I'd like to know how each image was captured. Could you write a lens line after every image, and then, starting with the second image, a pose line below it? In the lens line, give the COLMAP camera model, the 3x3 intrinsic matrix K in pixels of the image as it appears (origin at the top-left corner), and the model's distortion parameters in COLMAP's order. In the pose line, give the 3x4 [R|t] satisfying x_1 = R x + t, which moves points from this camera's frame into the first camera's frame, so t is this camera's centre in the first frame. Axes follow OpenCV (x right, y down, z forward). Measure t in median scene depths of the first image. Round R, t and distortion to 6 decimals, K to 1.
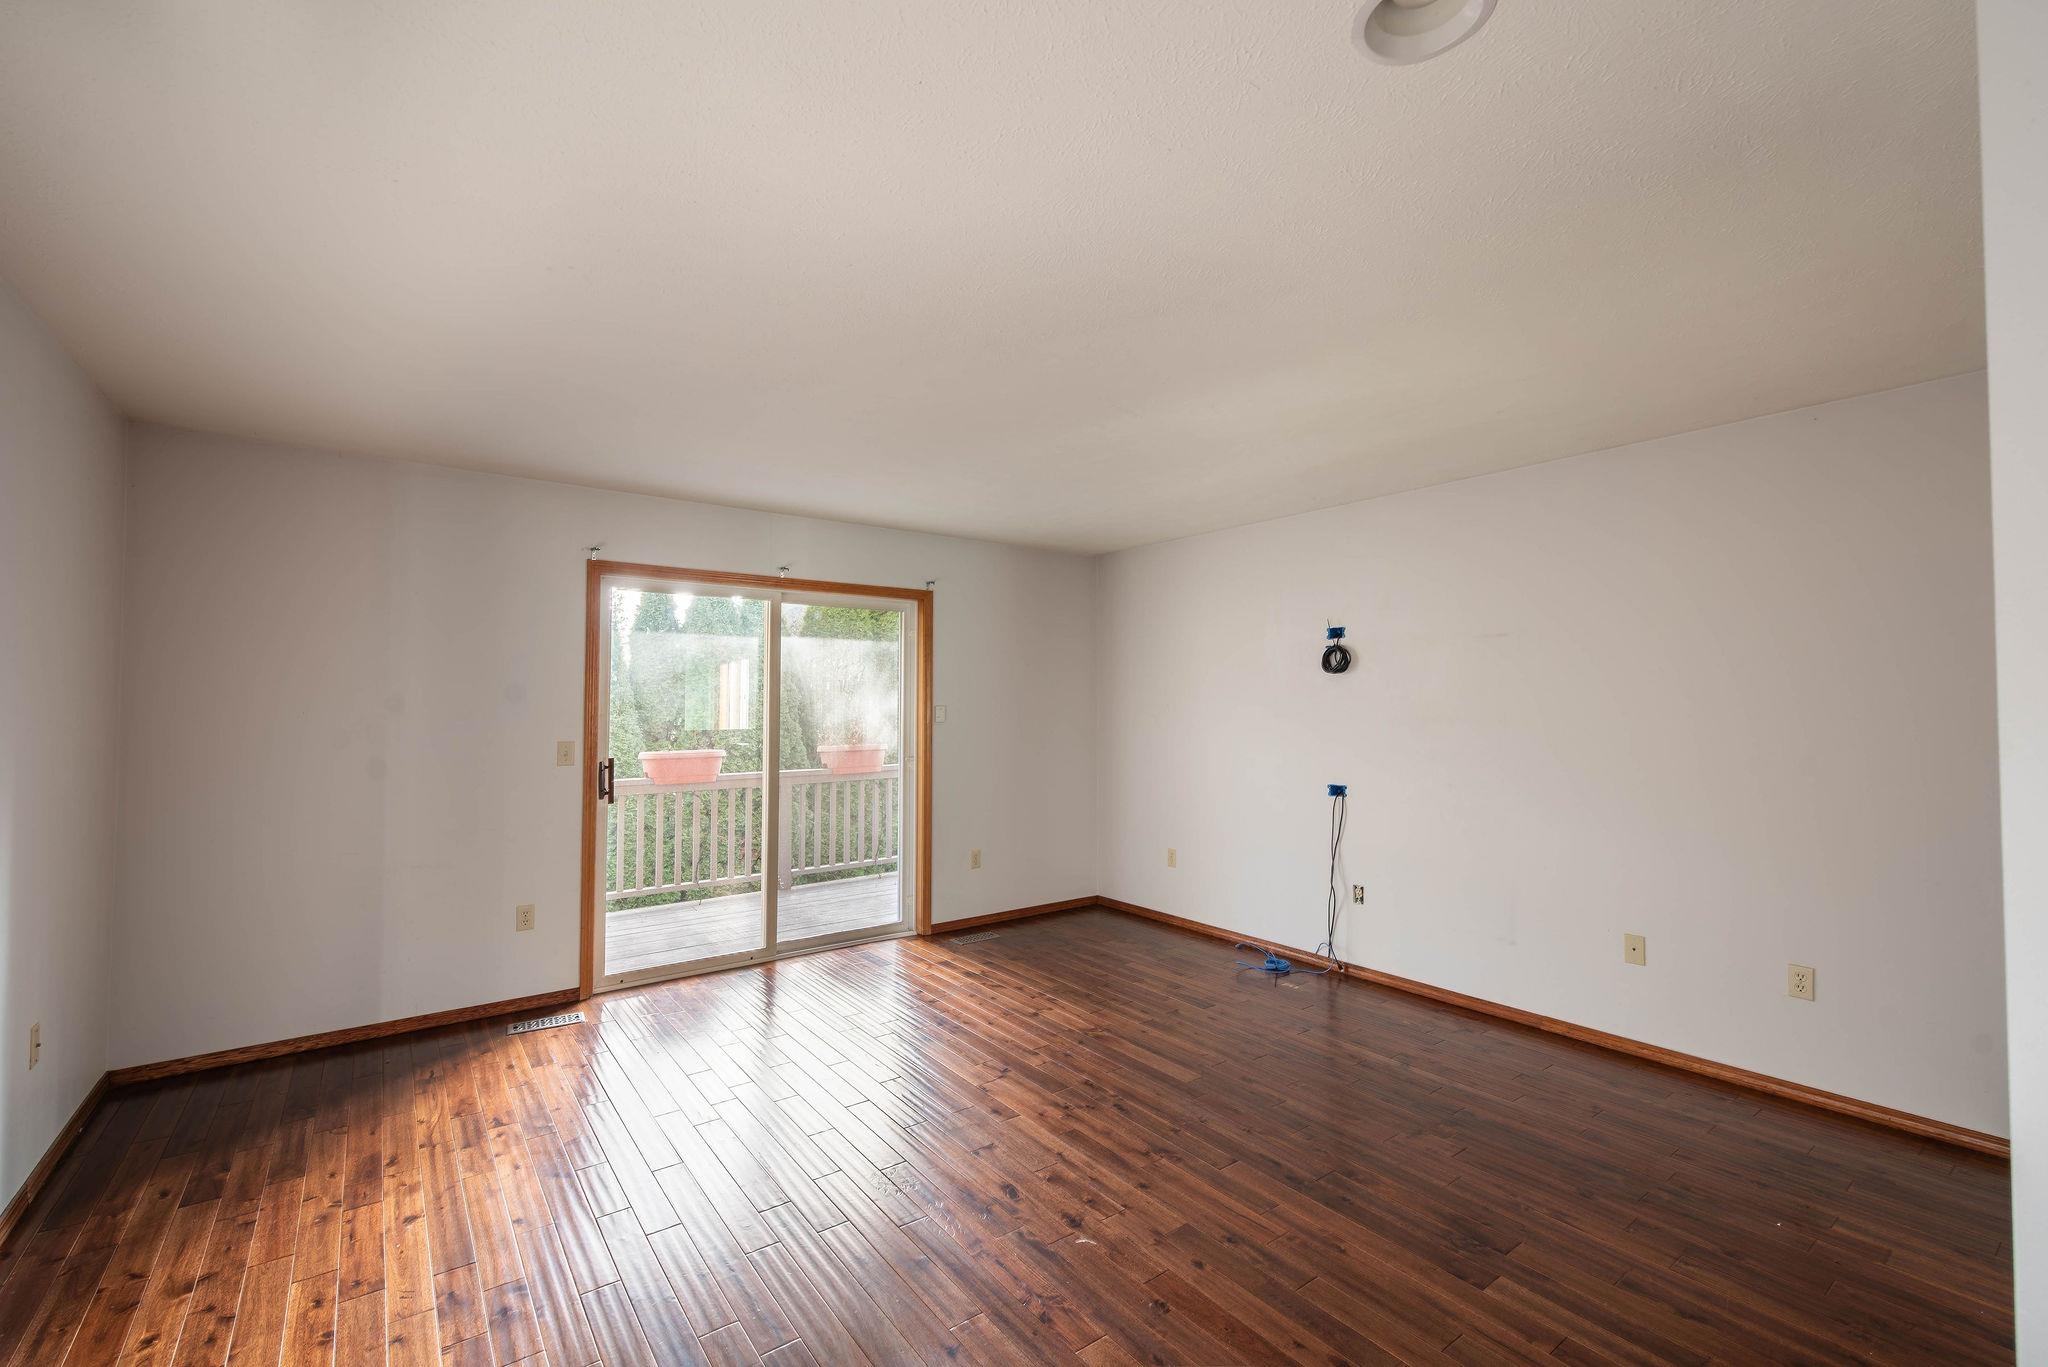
lens RADIAL K [[870.0, 0, 1050.1], [0, 870.0, 677.6], [0, 0, 1]] dist [0.013044, -0.000186]
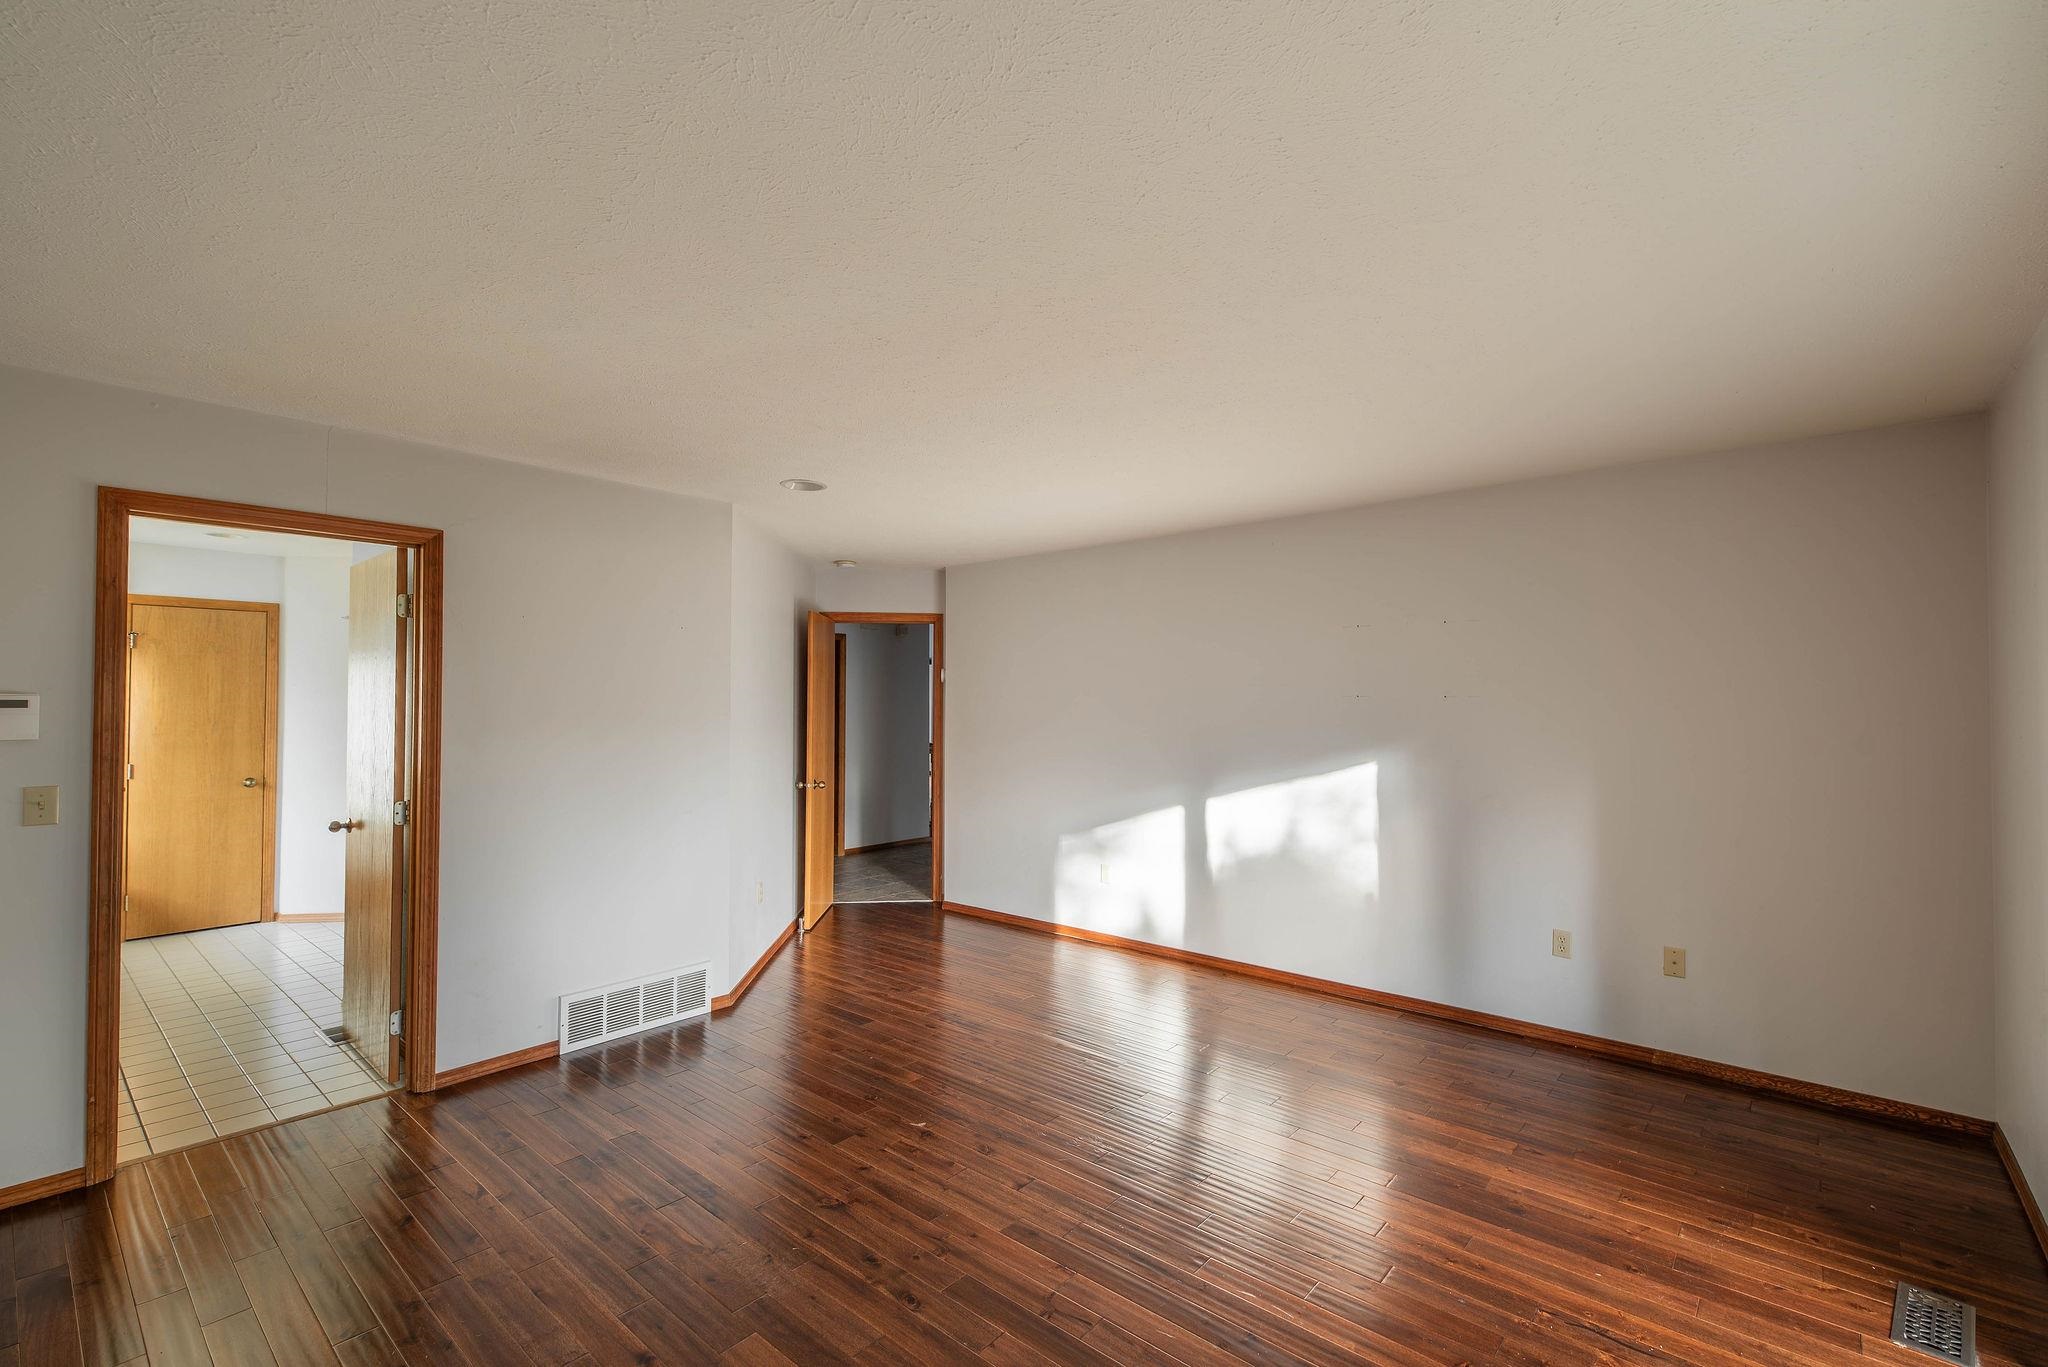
lens RADIAL K [[894.0, 0, 1092.6], [0, 894.0, 685.2], [0, 0, 1]] dist [0.011802, -0.000107]
pose [[-0.971102, -0.006607, -0.238575, 0.067897], [0.004852, 0.998864, -0.047412, 0.024312], [0.238617, -0.047200, -0.969966, 1.465064]]
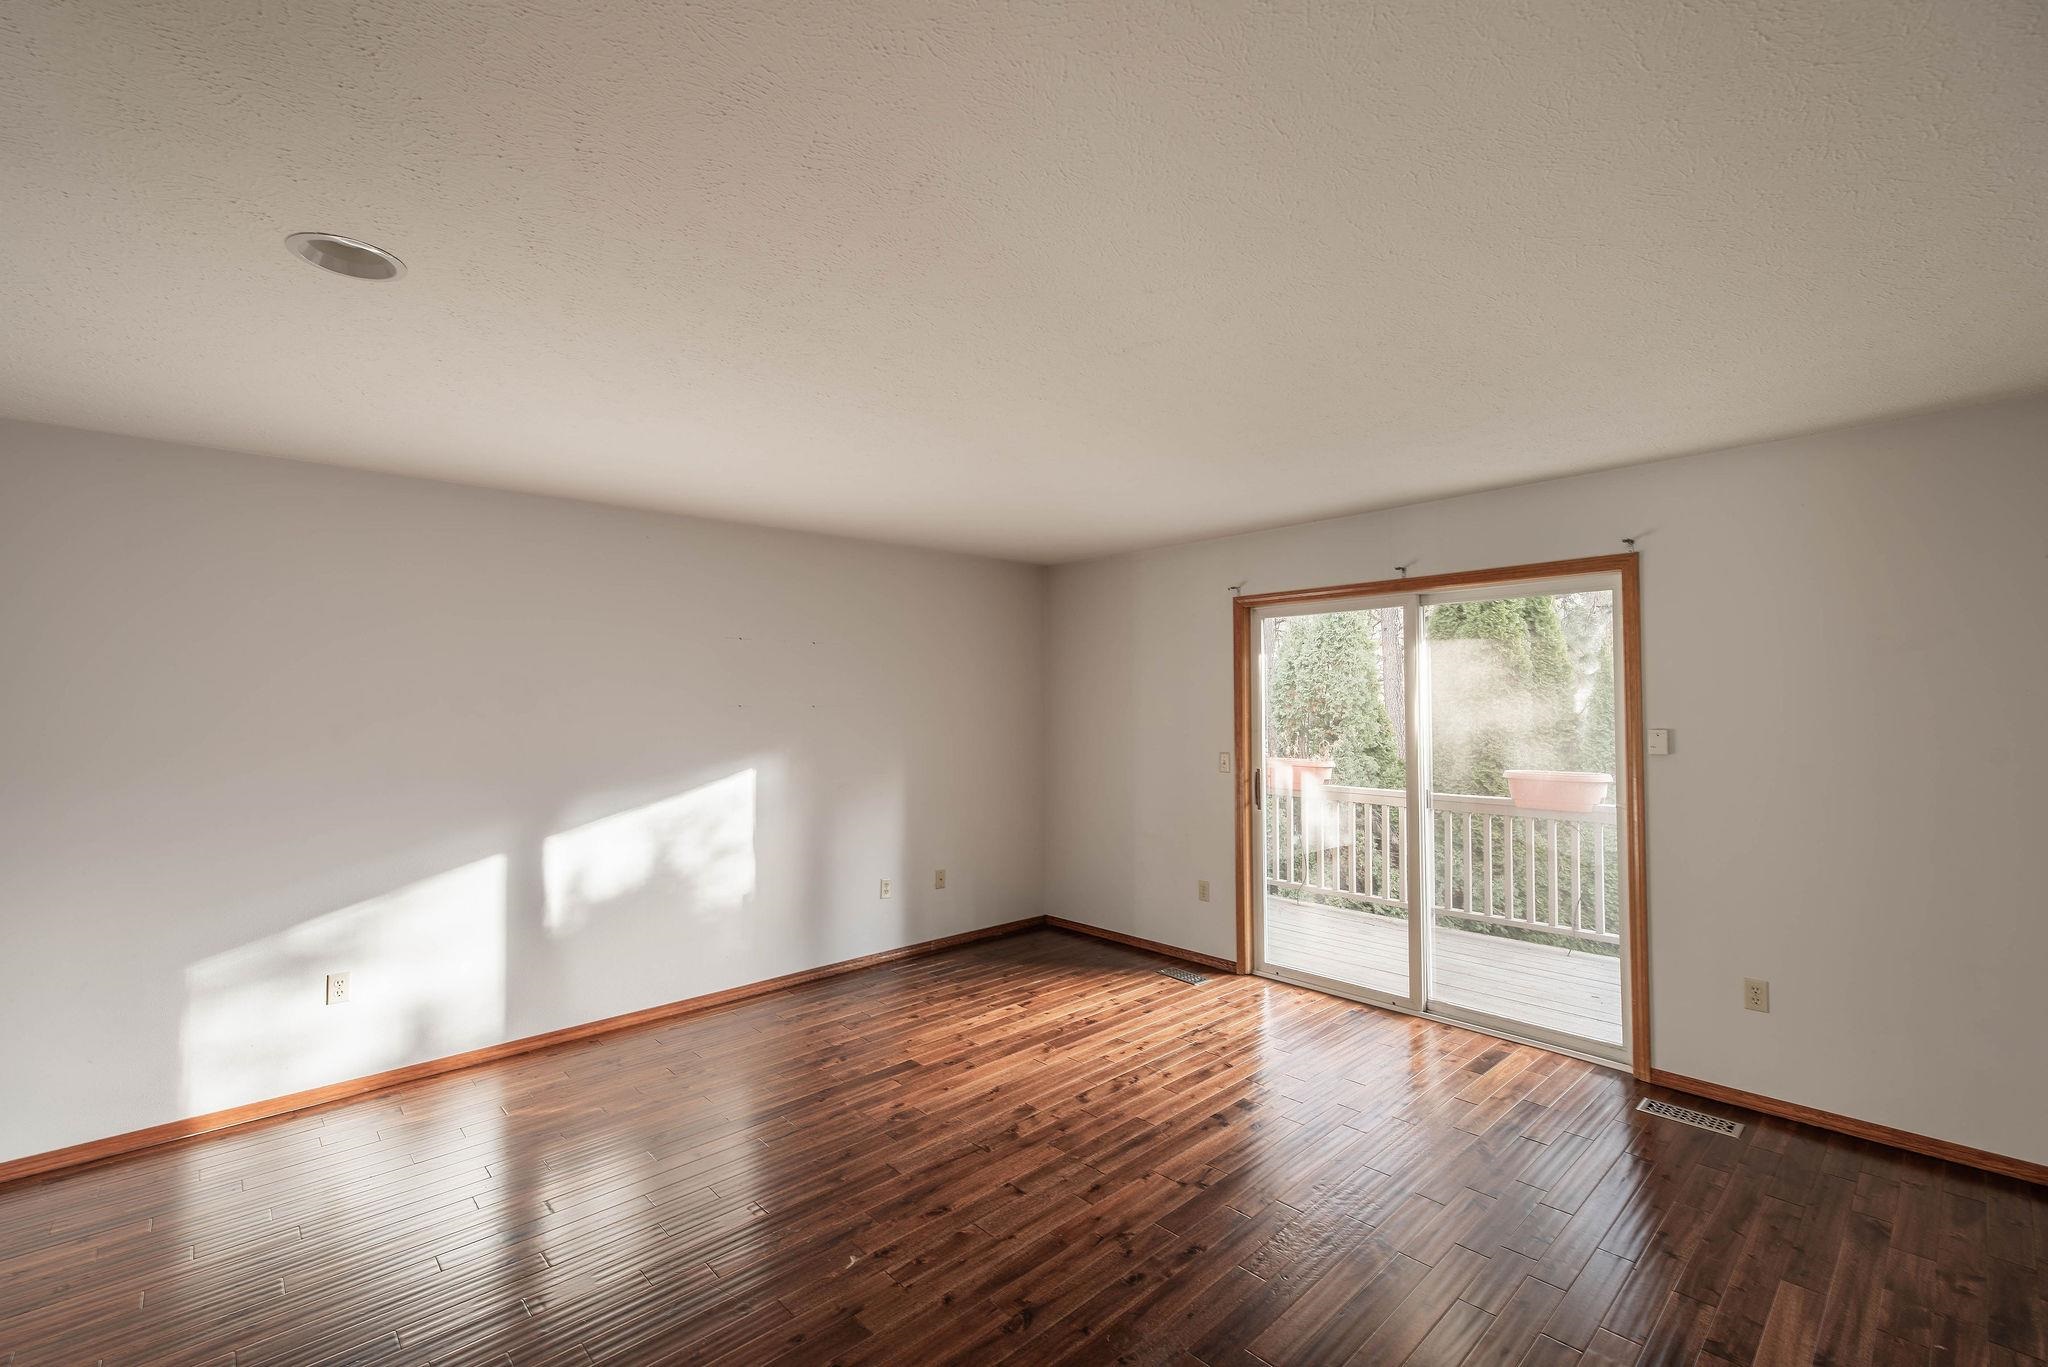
lens RADIAL K [[866.7, 0, 1024.5], [0, 866.7, 686.9], [0, 0, 1]] dist [0.018950, -0.000239]
pose [[0.091408, -0.020972, -0.995593, 0.669870], [0.038977, 0.999087, -0.017467, -0.007716], [0.995050, -0.037209, 0.092142, 0.685467]]
